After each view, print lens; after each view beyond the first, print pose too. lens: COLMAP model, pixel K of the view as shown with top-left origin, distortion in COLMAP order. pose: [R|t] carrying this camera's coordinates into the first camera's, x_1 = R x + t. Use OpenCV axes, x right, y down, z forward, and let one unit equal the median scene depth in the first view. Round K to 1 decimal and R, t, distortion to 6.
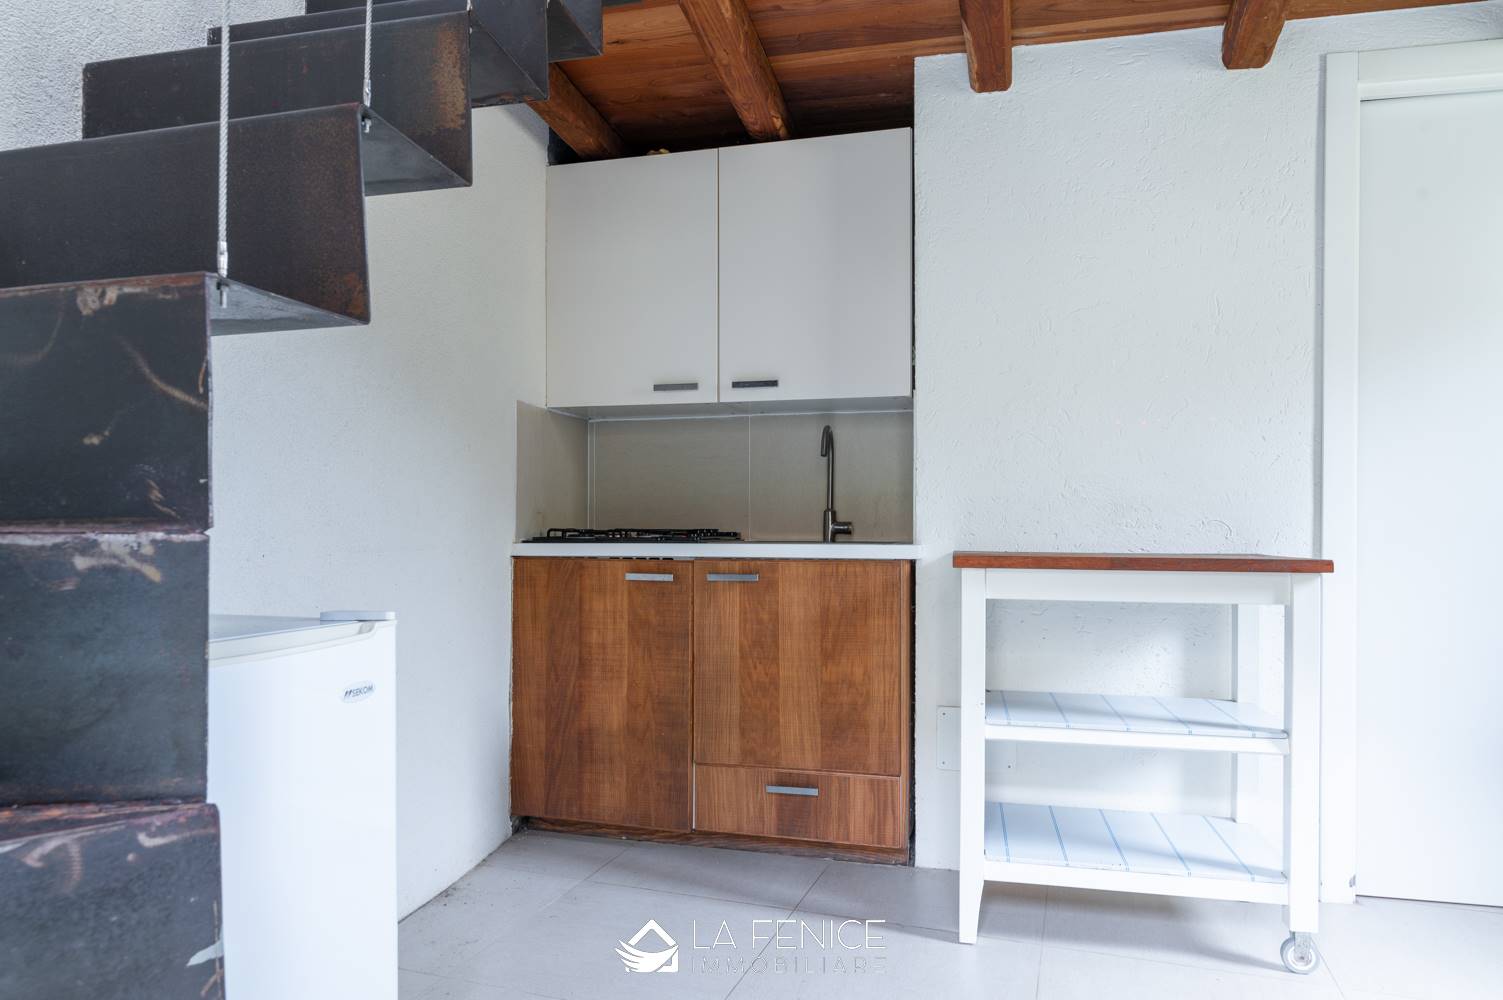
lens RADIAL K [[931.4, 0, 760.6], [0, 931.4, 504.7], [0, 0, 1]] dist [0.004206, -0.003984]
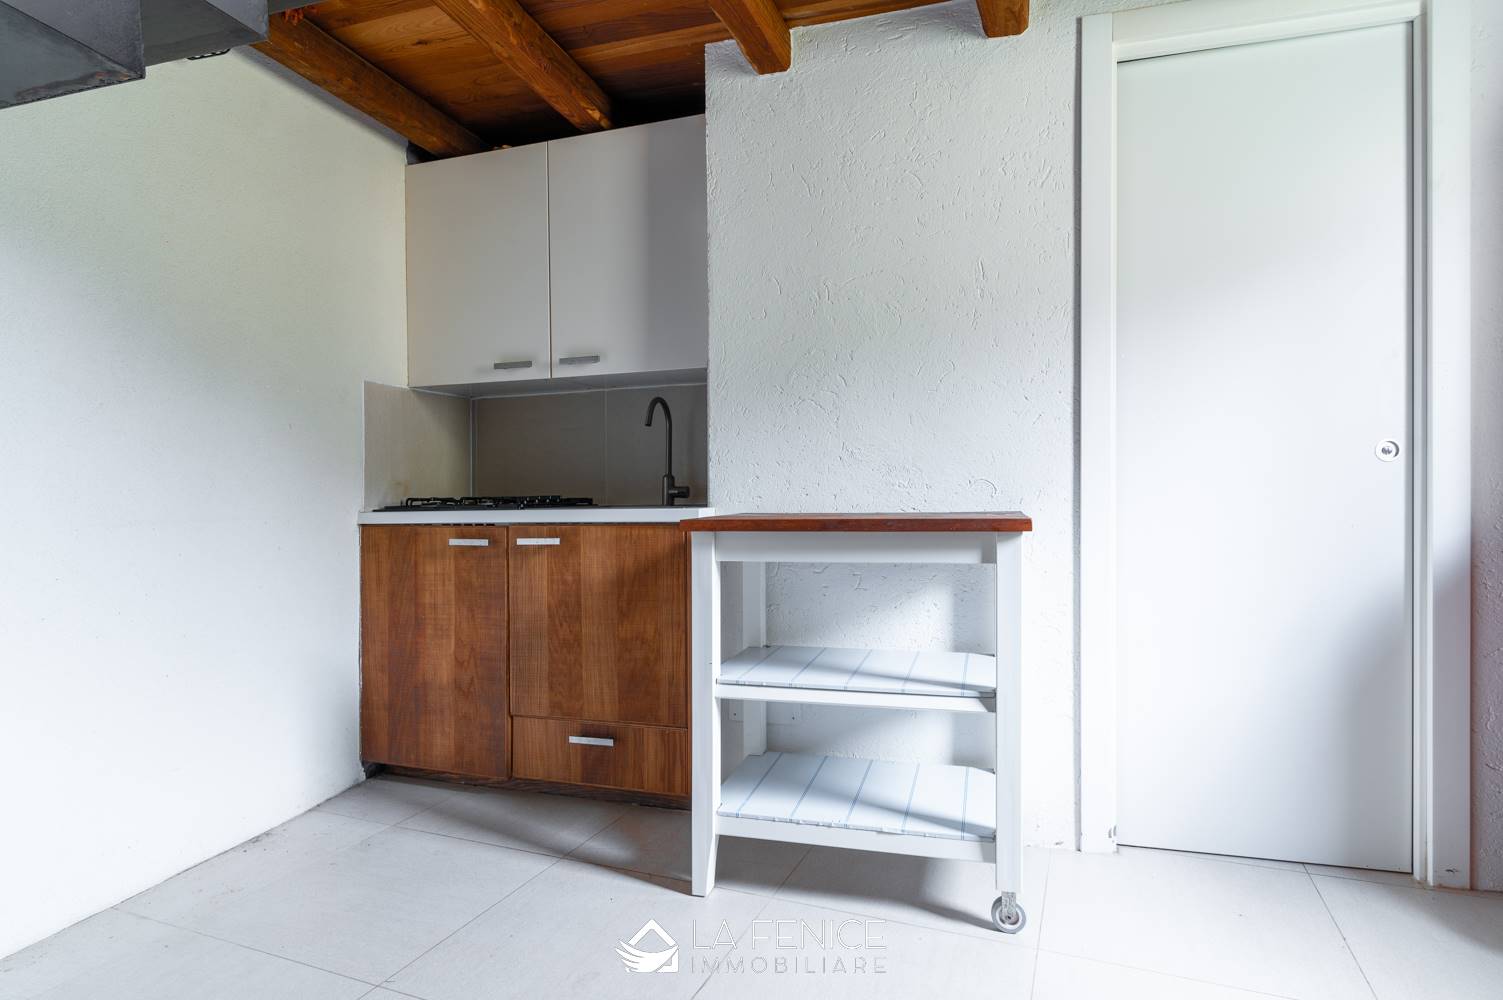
lens RADIAL K [[802.9, 0, 759.3], [0, 802.9, 477.3], [0, 0, 1]] dist [0.004188, -0.002471]
pose [[0.998270, -0.020334, -0.055165, 0.275712], [0.020904, 0.999734, 0.009766, 0.000724], [0.054951, -0.010903, 0.998430, 0.096595]]
